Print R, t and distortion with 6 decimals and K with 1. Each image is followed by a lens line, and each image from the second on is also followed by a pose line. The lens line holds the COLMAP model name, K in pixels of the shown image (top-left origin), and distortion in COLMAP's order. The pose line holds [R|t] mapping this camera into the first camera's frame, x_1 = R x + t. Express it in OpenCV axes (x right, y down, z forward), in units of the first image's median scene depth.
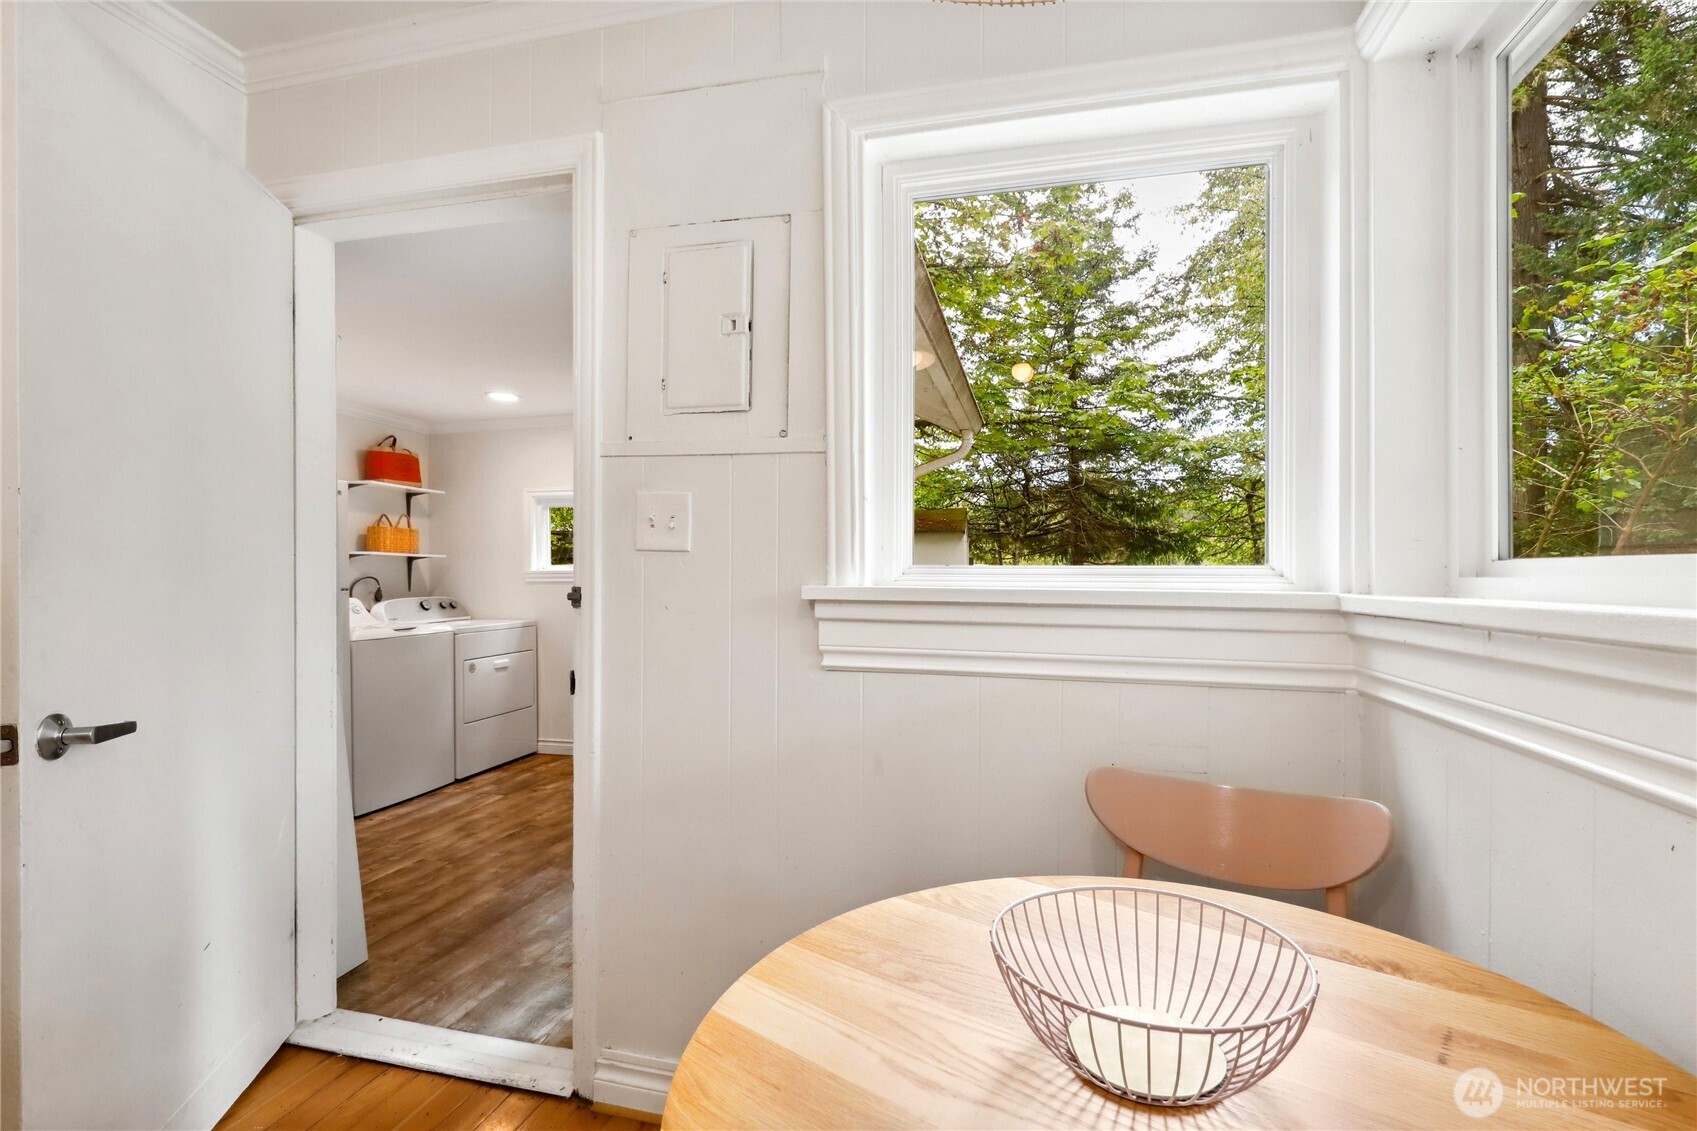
lens RADIAL K [[773.2, 0, 852.6], [0, 773.2, 571.8], [0, 0, 1]] dist [0.000145, 0.000148]
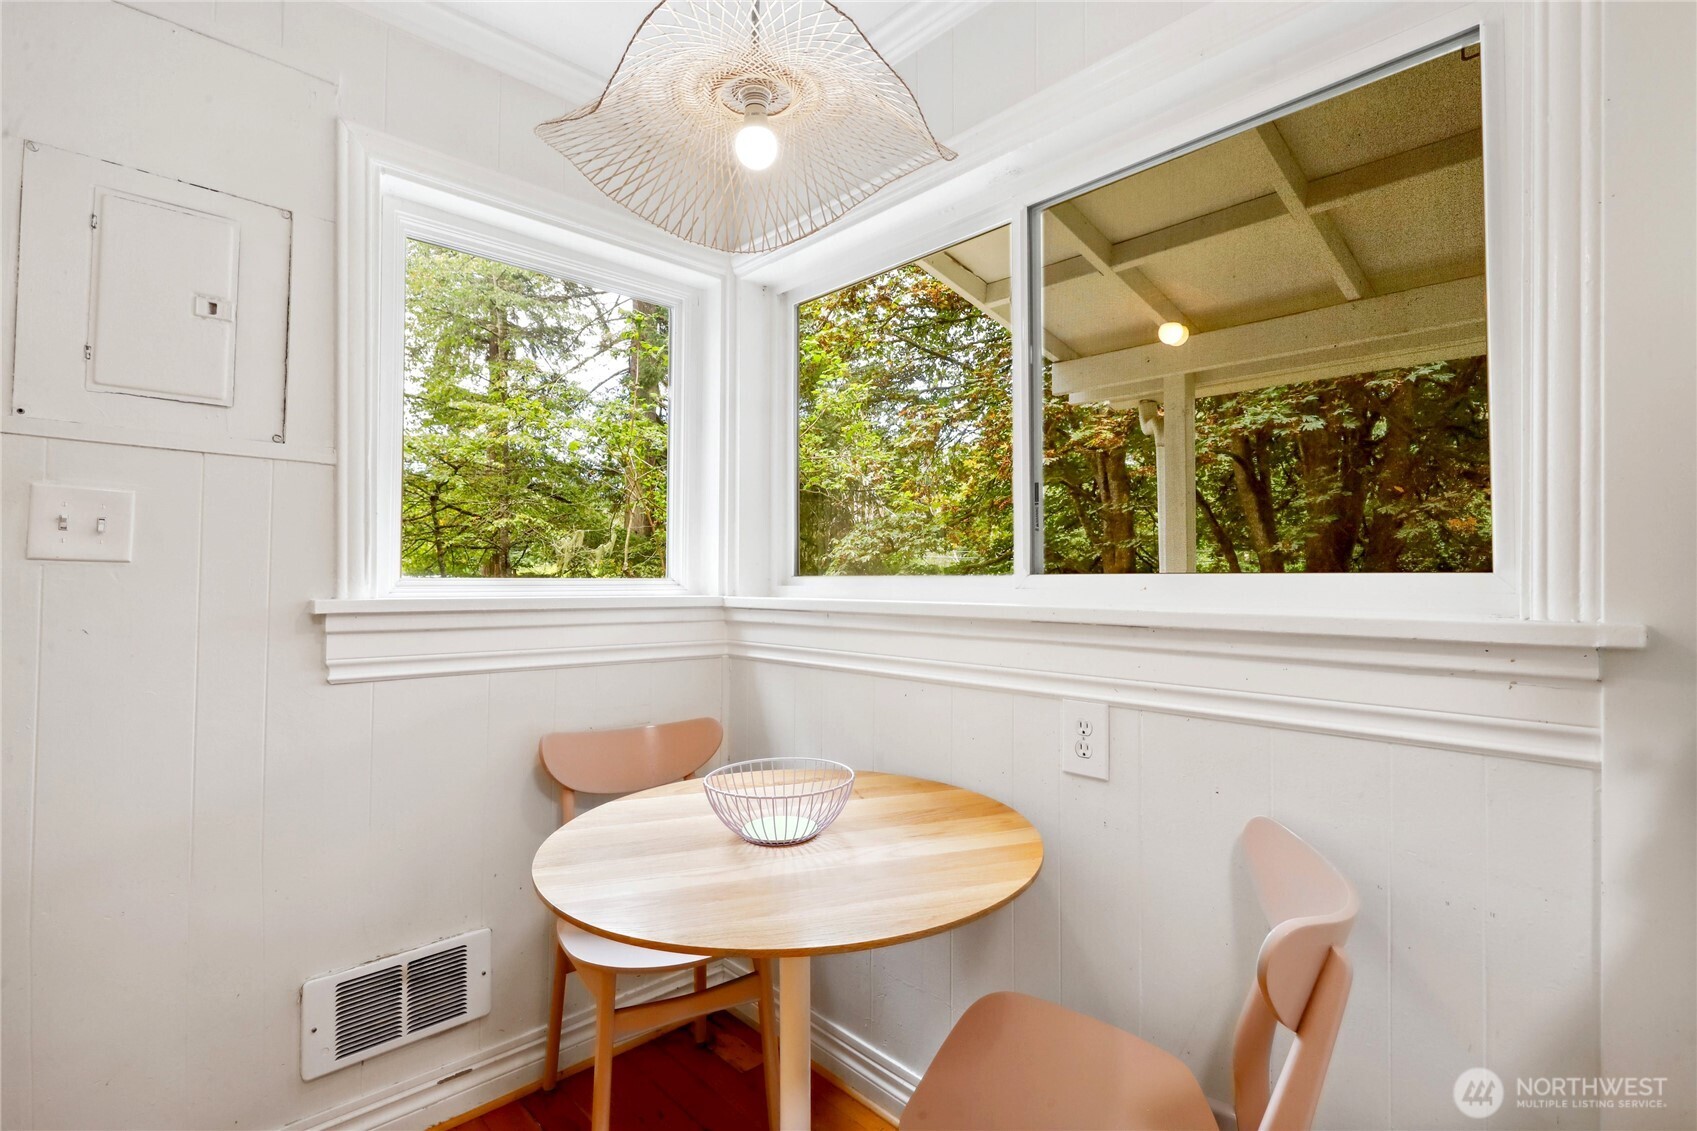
lens RADIAL K [[794.1, 0, 850.1], [0, 794.1, 558.7], [0, 0, 1]] dist [0.001273, -0.001165]
pose [[0.546978, 0.017635, 0.836961, -0.517293], [-0.002076, 0.999804, -0.019709, -0.014833], [-0.837144, 0.009043, 0.546907, -0.113477]]
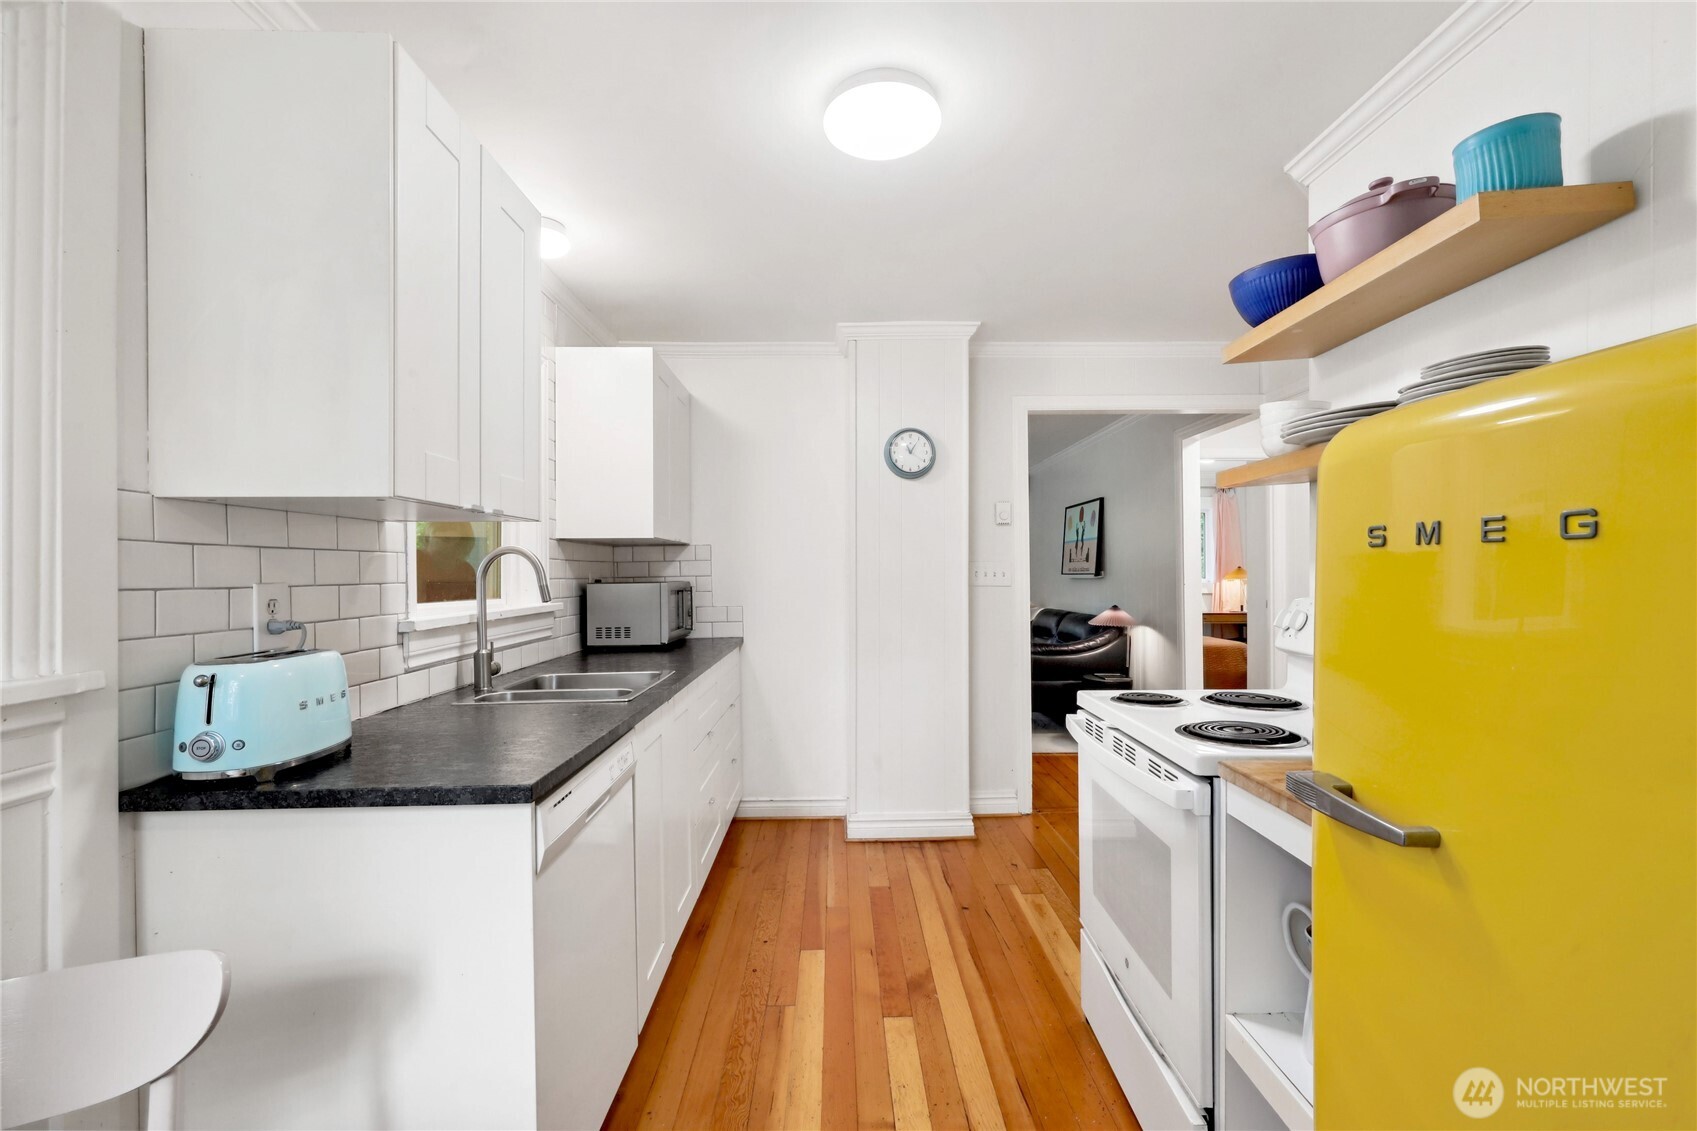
lens RADIAL K [[773.2, 0, 863.5], [0, 773.2, 565.2], [0, 0, 1]] dist [0.000145, 0.000148]
pose [[-0.961563, 0.002733, -0.274570, -0.239987], [0.003678, 0.999989, -0.002929, -0.074572], [0.274559, -0.003826, -0.961563, 0.610705]]
